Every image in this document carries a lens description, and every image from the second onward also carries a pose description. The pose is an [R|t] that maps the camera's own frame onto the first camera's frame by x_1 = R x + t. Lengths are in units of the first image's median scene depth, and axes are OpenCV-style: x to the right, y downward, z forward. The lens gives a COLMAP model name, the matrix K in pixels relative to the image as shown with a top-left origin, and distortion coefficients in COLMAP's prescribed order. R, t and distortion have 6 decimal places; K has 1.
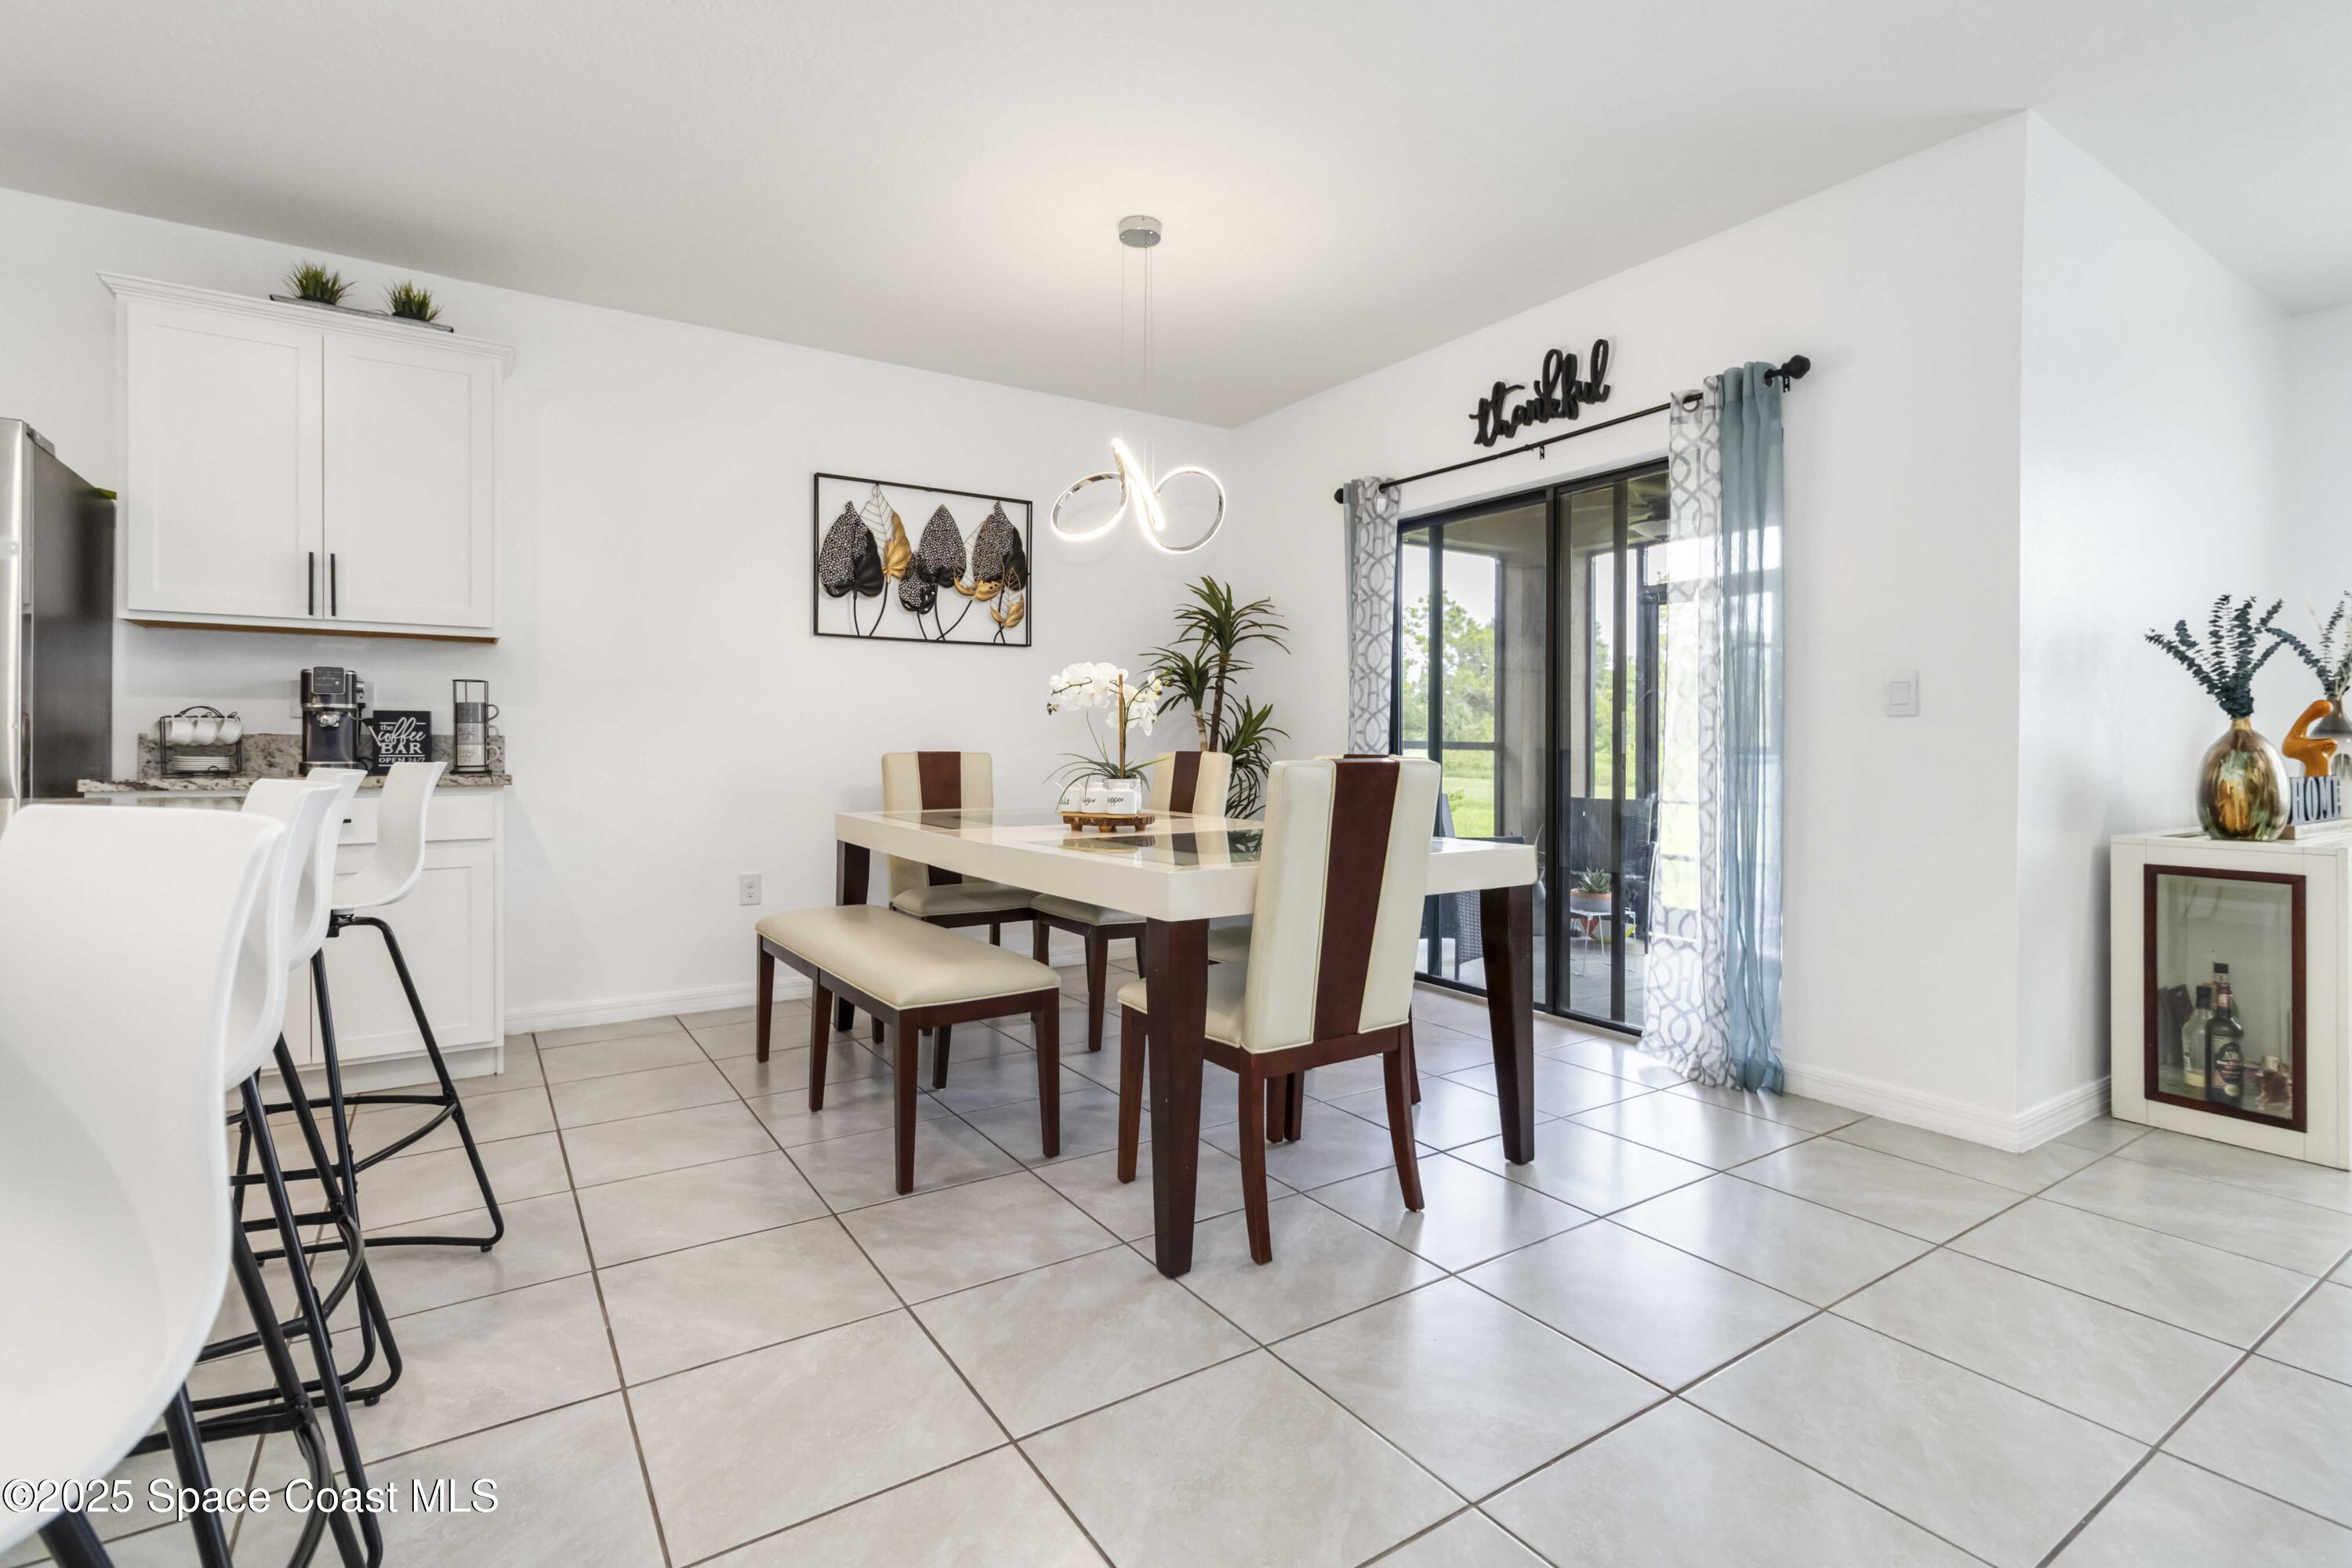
lens RADIAL K [[1097.5, 0, 1178.6], [0, 1097.5, 741.6], [0, 0, 1]] dist [0.000851, 0.000076]
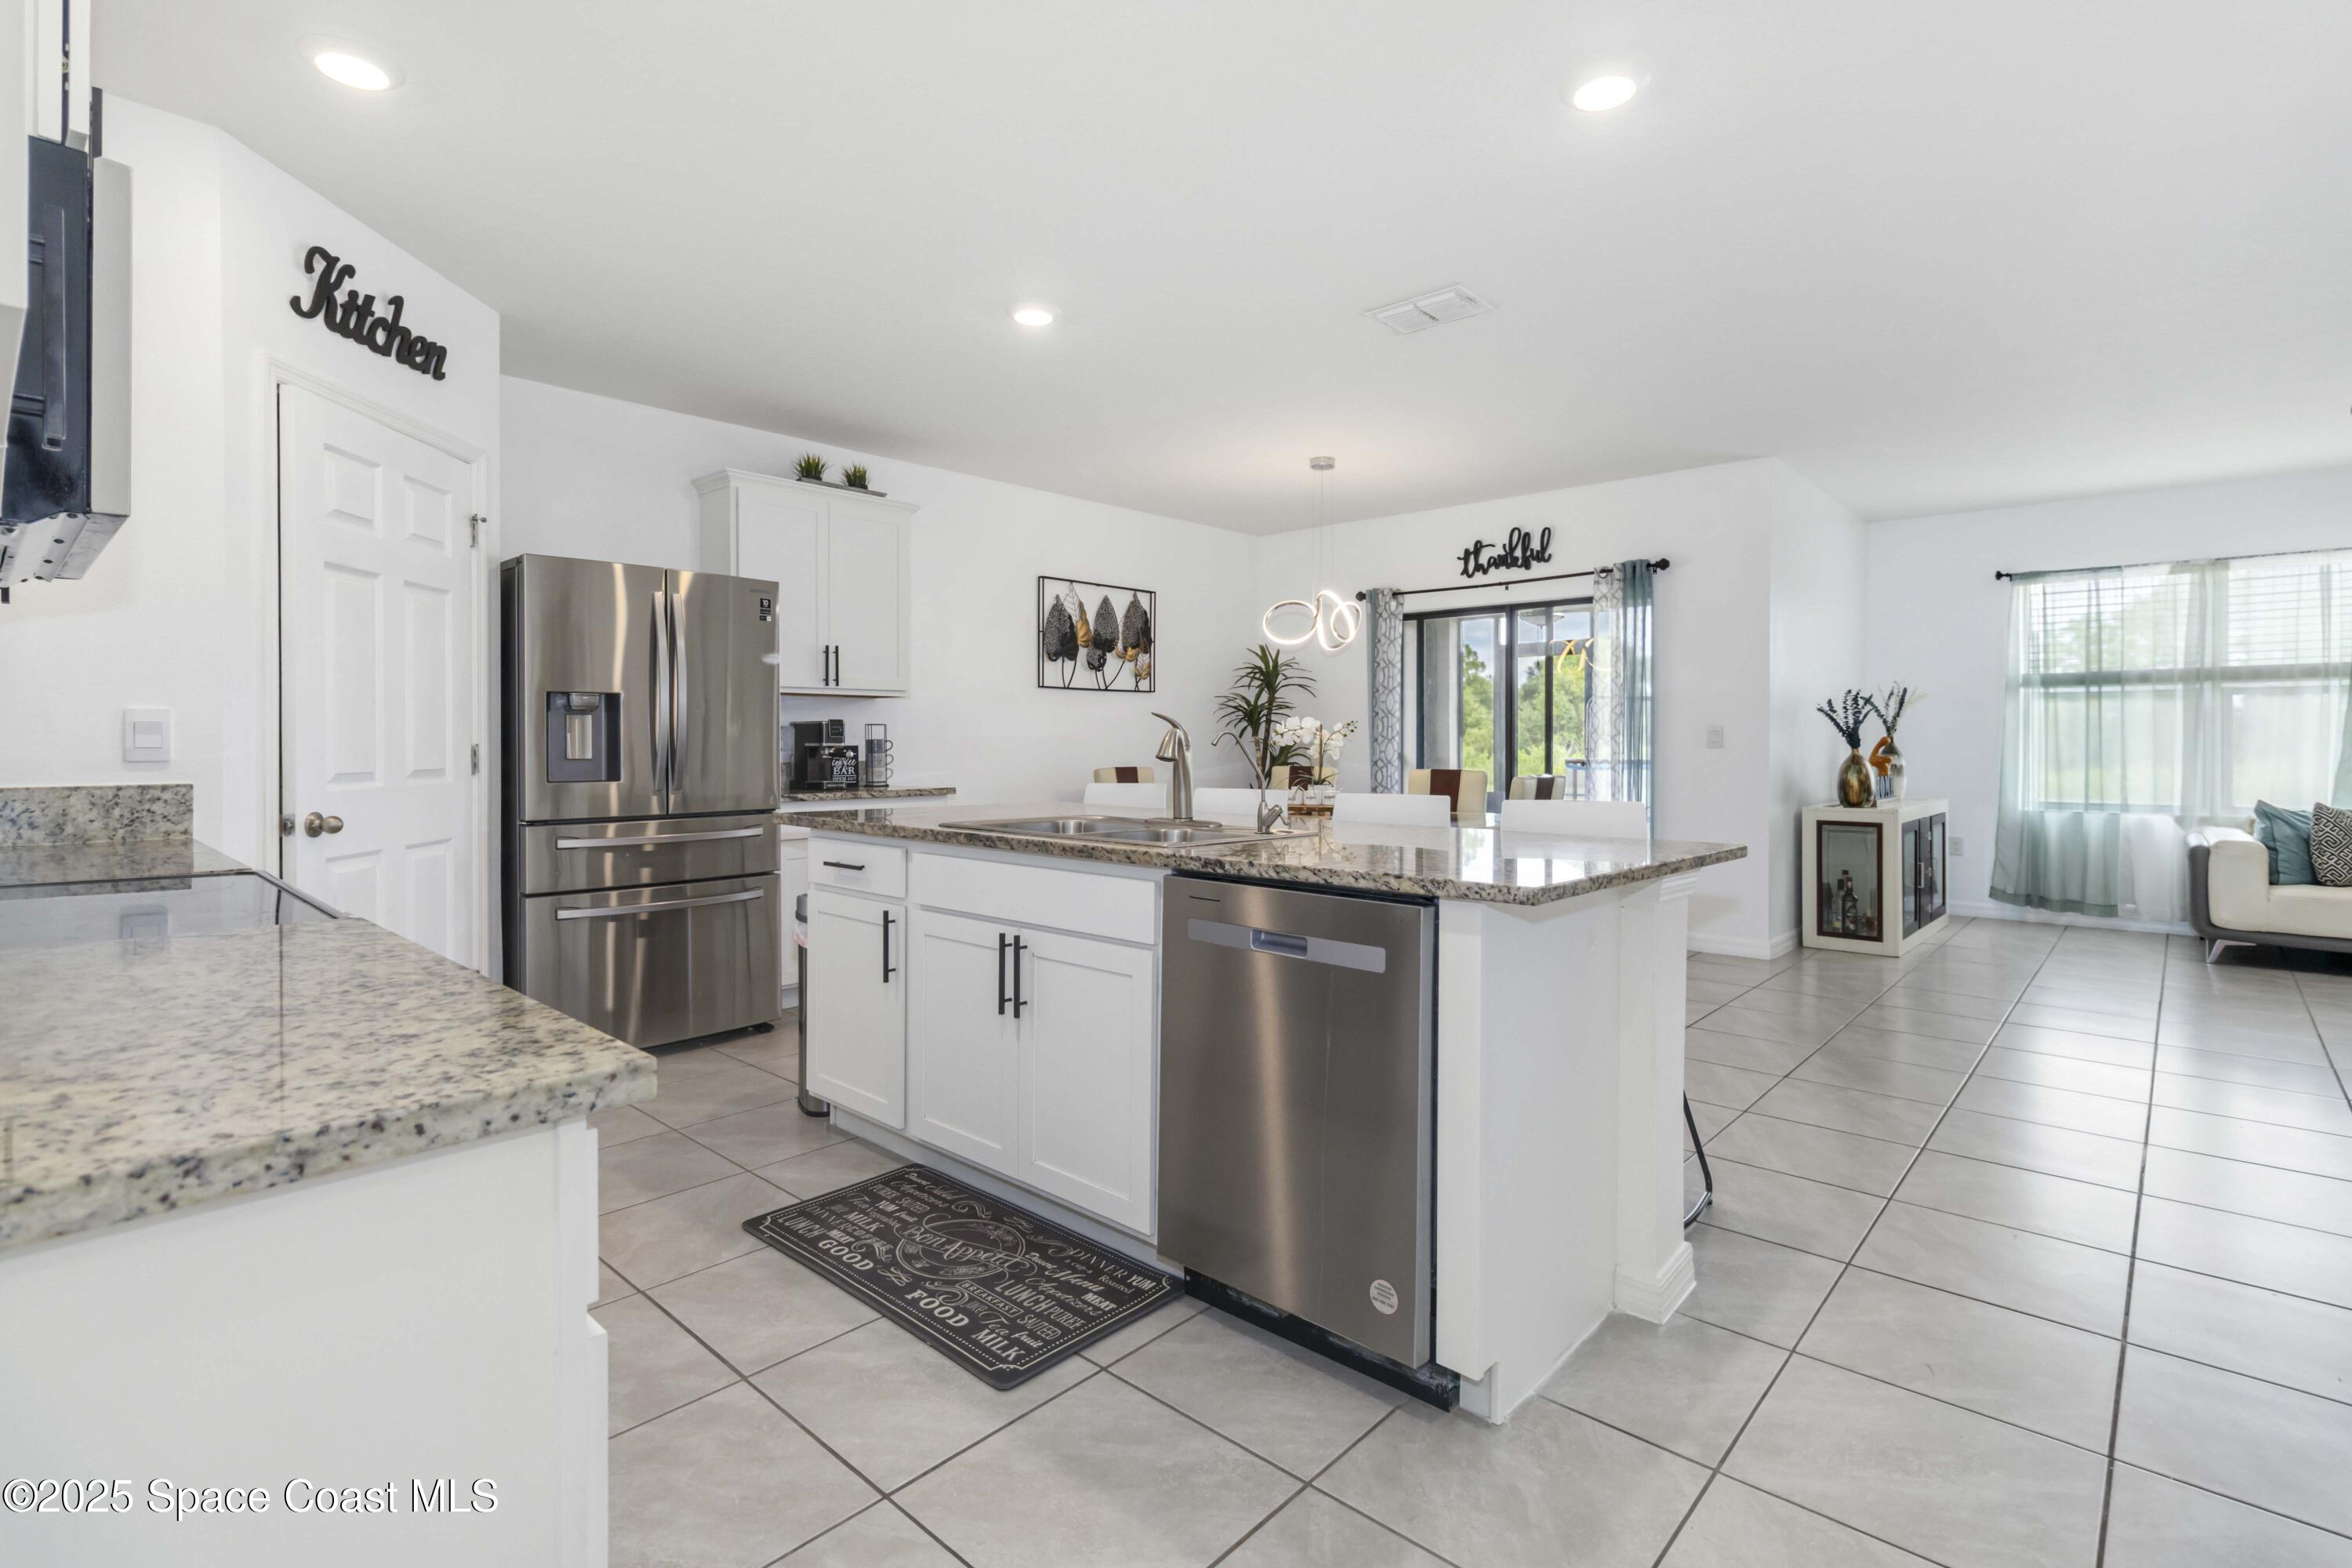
lens RADIAL K [[1102.5, 0, 1179.6], [0, 1102.5, 745.9], [0, 0, 1]] dist [0.001431, 0.000916]
pose [[0.969157, -0.004887, 0.246396, -0.511372], [0.002926, 0.999961, 0.008323, -0.031433], [-0.246427, -0.007345, 0.969134, -0.459280]]
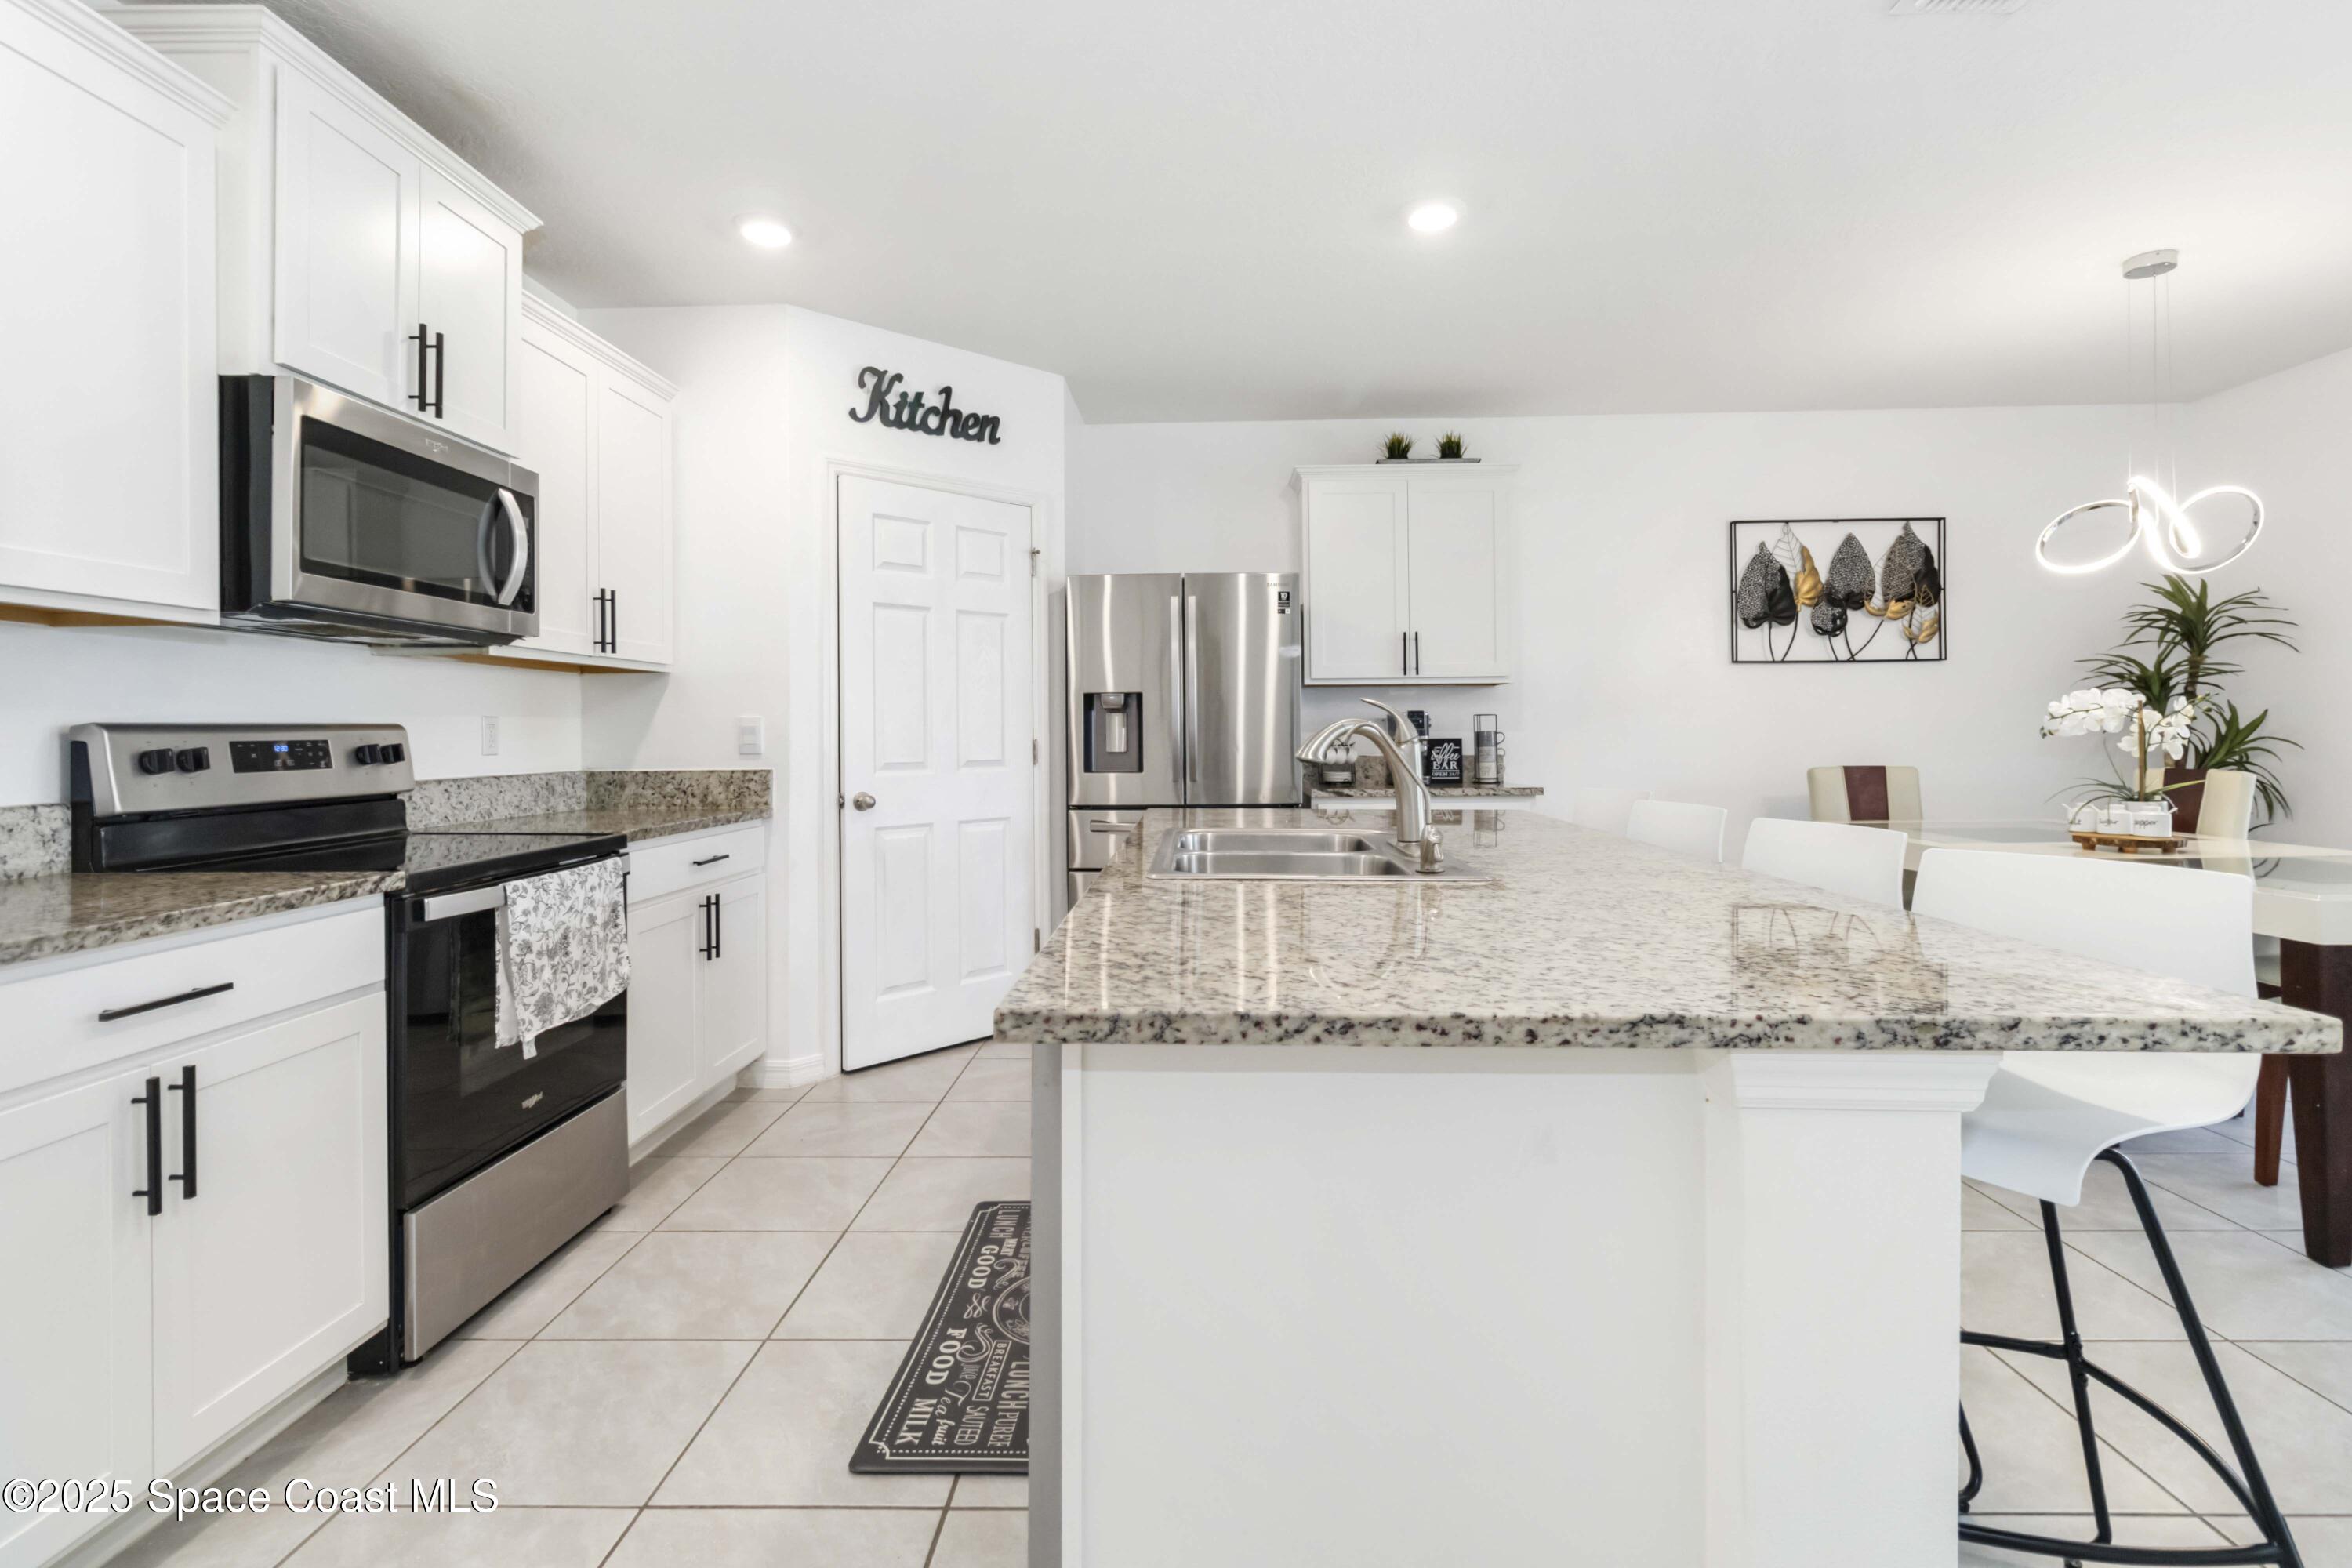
lens RADIAL K [[1107.5, 0, 1181.1], [0, 1107.5, 725.9], [0, 0, 1]] dist [-0.000201, 0.000488]
pose [[0.821508, -0.014990, -0.570000, -0.147779], [0.013189, 0.999886, -0.007287, -0.030742], [0.570044, -0.001531, 0.821613, -0.273119]]
